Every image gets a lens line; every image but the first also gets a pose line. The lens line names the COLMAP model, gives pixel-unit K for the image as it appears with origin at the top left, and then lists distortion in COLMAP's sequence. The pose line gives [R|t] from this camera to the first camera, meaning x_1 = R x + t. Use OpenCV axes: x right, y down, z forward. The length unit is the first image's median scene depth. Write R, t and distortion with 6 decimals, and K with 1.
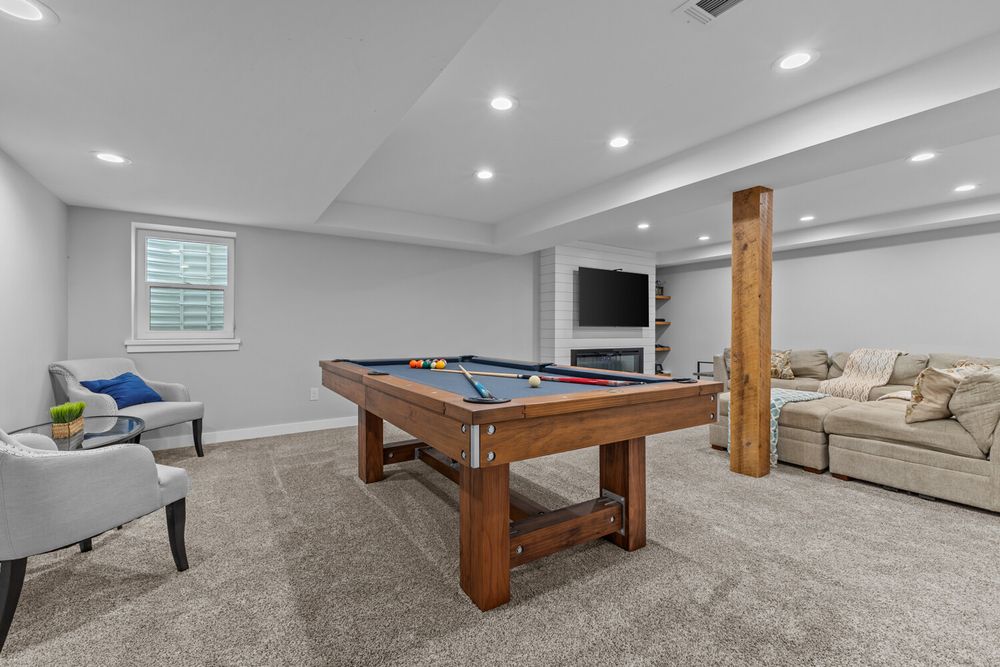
lens RADIAL K [[430.0, 0, 502.7], [0, 430.0, 332.0], [0, 0, 1]] dist [0.012618, -0.002121]
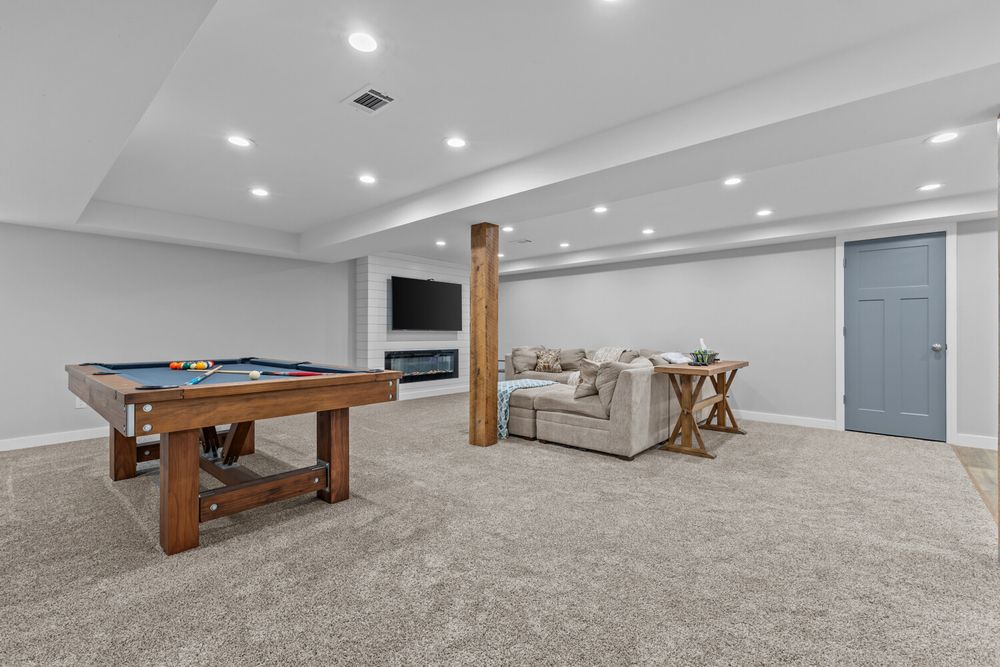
lens RADIAL K [[430.0, 0, 499.3], [0, 430.0, 333.7], [0, 0, 1]] dist [0.012618, -0.002121]
pose [[0.961810, -0.002872, 0.273703, 0.280475], [0.004077, 0.999984, -0.003835, 0.002010], [-0.273687, 0.004804, 0.961807, -0.257391]]
